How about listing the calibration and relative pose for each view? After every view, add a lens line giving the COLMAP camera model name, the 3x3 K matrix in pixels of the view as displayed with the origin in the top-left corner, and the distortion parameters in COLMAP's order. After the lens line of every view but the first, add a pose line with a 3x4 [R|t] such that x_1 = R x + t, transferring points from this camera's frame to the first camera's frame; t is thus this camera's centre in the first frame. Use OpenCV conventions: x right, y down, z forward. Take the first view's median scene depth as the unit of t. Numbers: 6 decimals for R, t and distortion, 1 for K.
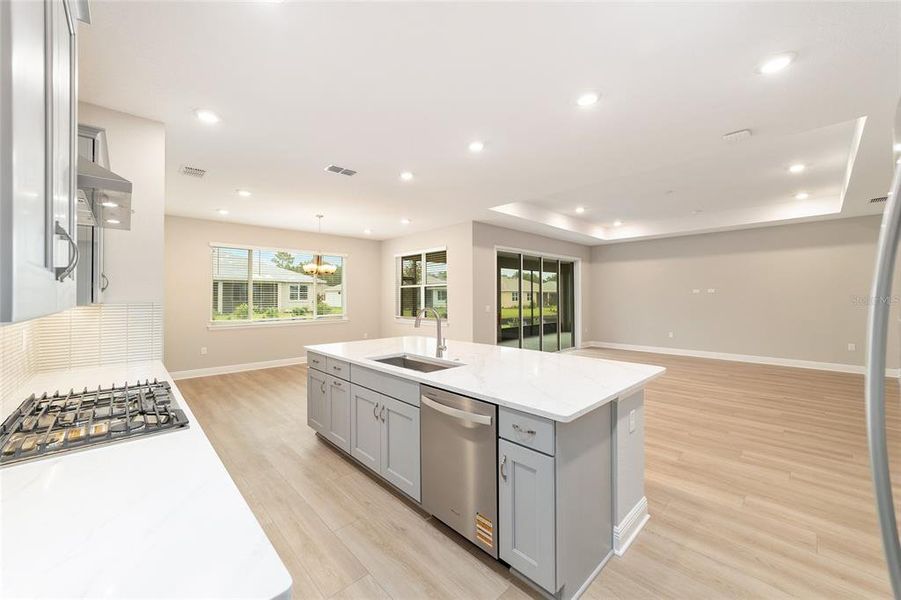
lens RADIAL K [[344.9, 0, 441.8], [0, 344.9, 297.9], [0, 0, 1]] dist [-0.002703, 0.003315]
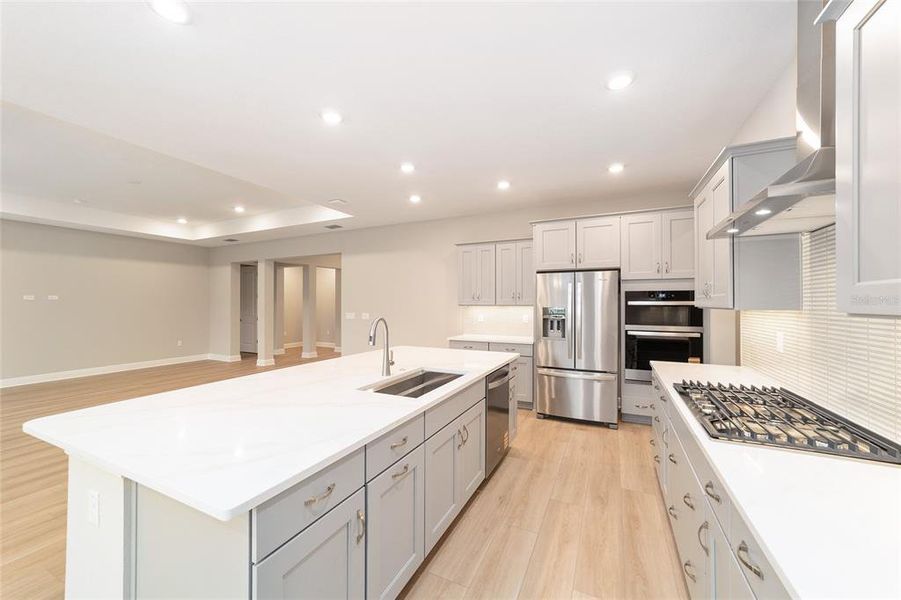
lens RADIAL K [[344.9, 0, 448.0], [0, 344.9, 300.1], [0, 0, 1]] dist [-0.002703, 0.003315]
pose [[-0.367645, 0.010051, 0.929912, -0.790163], [0.005978, 0.999946, -0.008444, -0.004521], [-0.929947, 0.002455, -0.367685, 1.091605]]
